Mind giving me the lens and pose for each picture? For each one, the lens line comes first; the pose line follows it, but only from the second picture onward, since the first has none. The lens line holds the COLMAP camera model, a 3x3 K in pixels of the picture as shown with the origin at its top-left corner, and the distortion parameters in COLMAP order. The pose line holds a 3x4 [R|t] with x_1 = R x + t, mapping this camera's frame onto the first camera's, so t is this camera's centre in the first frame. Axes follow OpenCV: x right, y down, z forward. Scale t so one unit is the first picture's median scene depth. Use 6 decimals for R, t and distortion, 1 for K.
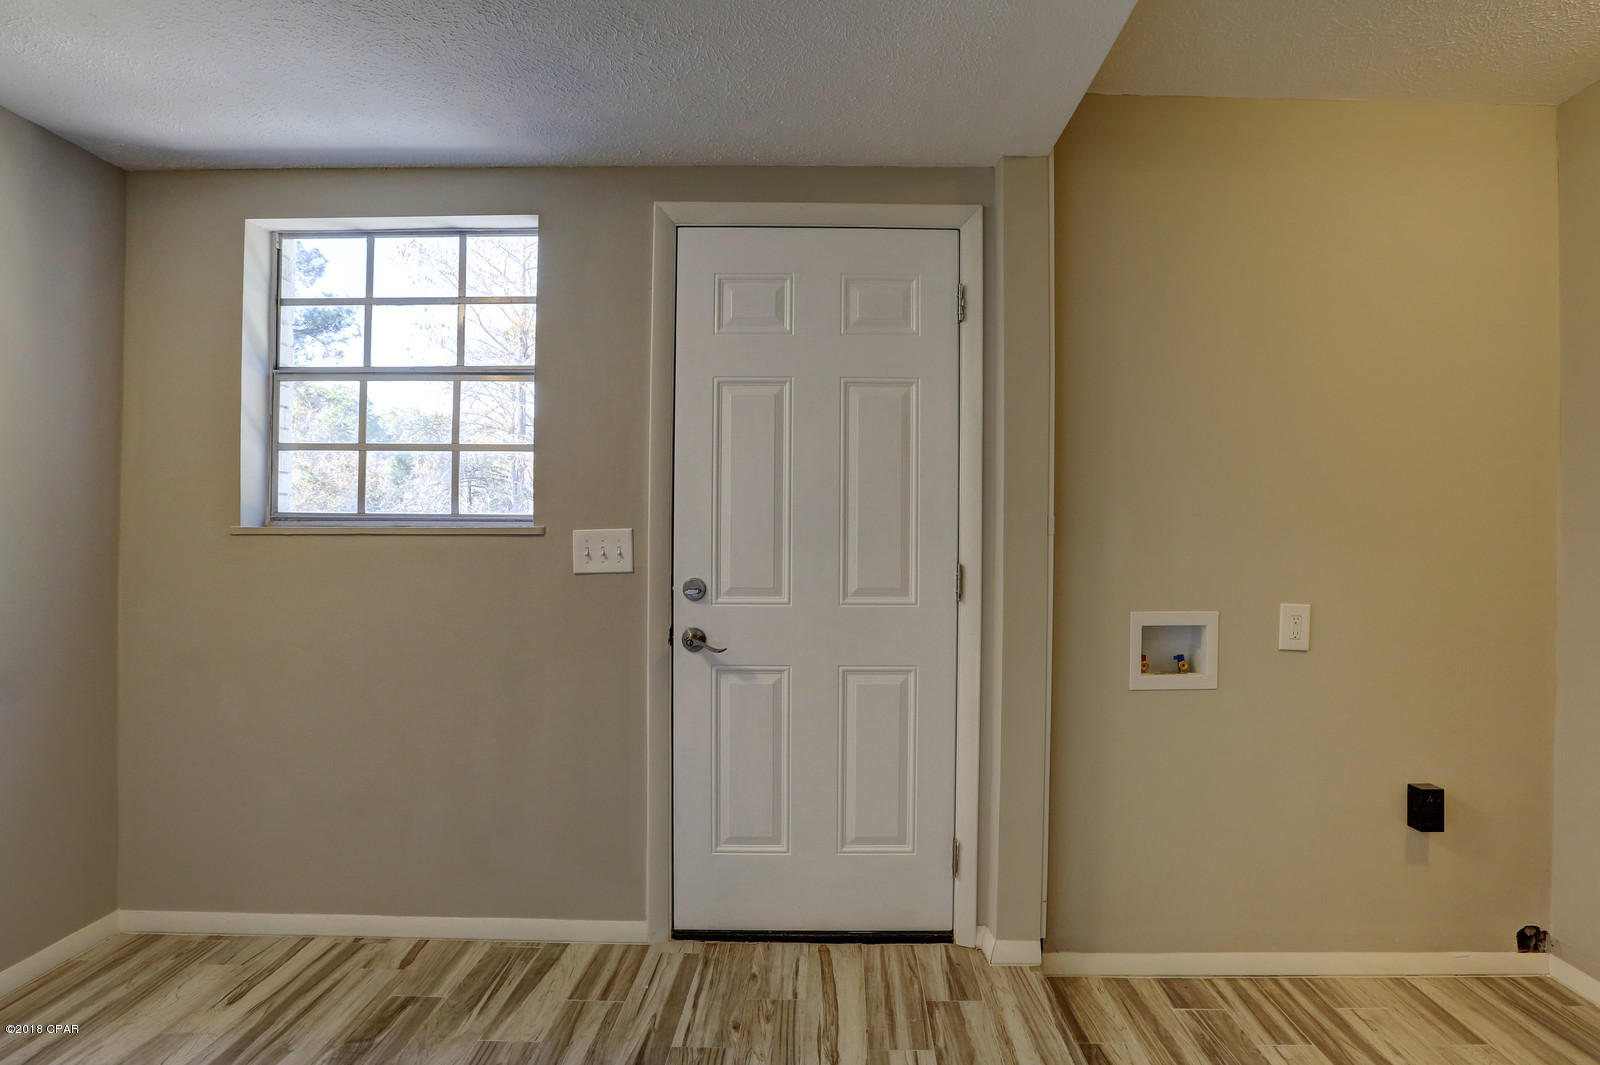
lens RADIAL K [[815.7, 0, 802.7], [0, 815.7, 525.4], [0, 0, 1]] dist [-0.039462, -0.000706]
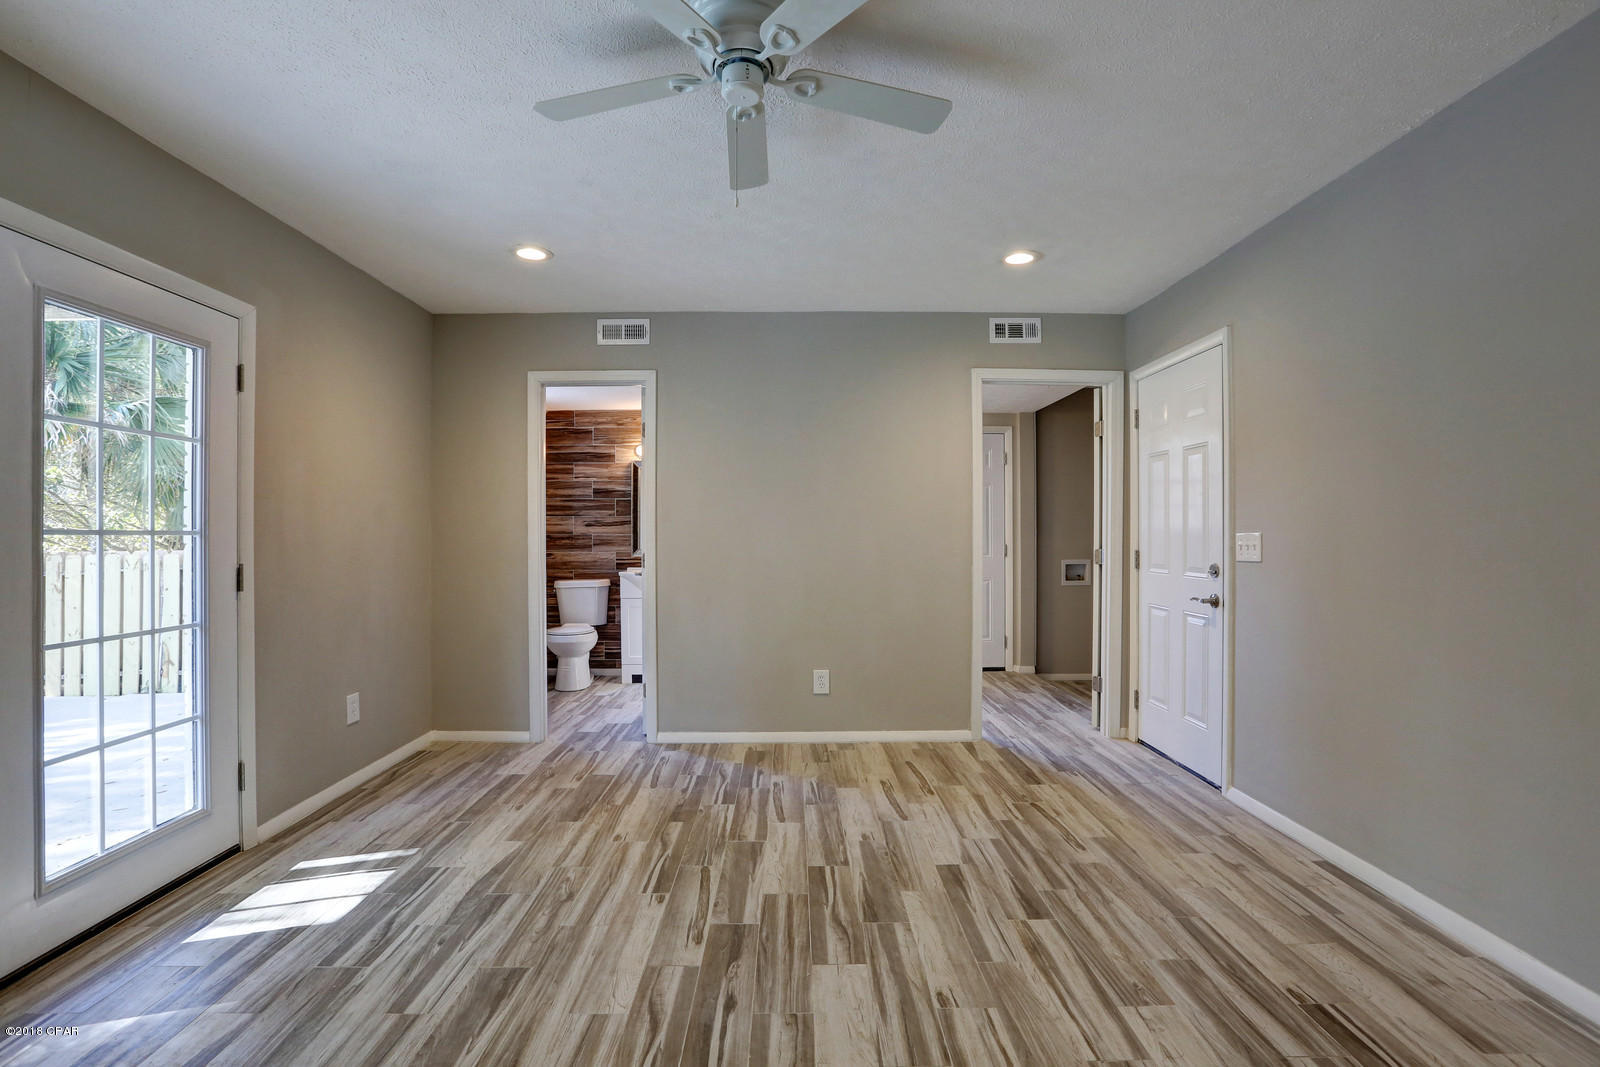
lens RADIAL K [[731.2, 0, 801.1], [0, 731.2, 530.9], [0, 0, 1]] dist [-0.045099, 0.015805]
pose [[0.999819, -0.009427, 0.016543, -0.591437], [0.009515, 0.999941, -0.005223, 0.003385], [-0.016492, 0.005380, 0.999850, -1.638673]]
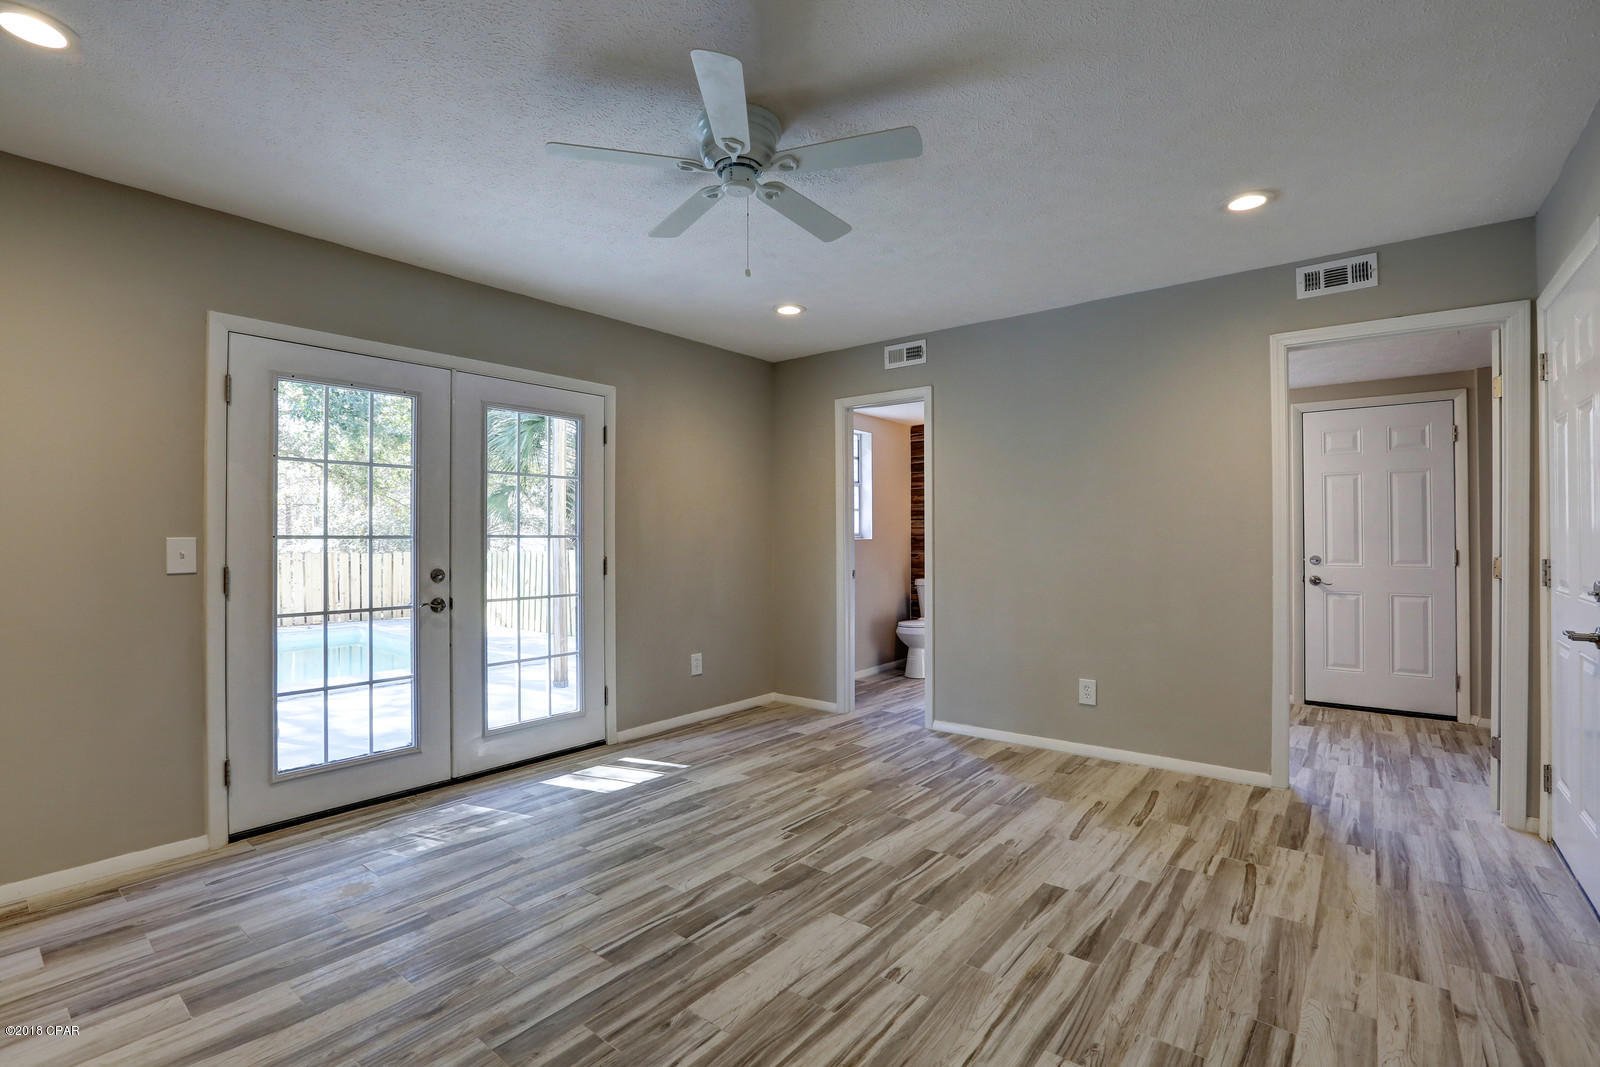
lens RADIAL K [[731.2, 0, 799.0], [0, 731.2, 529.8], [0, 0, 1]] dist [-0.045099, 0.015805]
pose [[0.782711, -0.016391, -0.622170, -0.003450], [0.008762, 0.999844, -0.015318, 0.006739], [0.622324, 0.006538, 0.782733, -1.585904]]
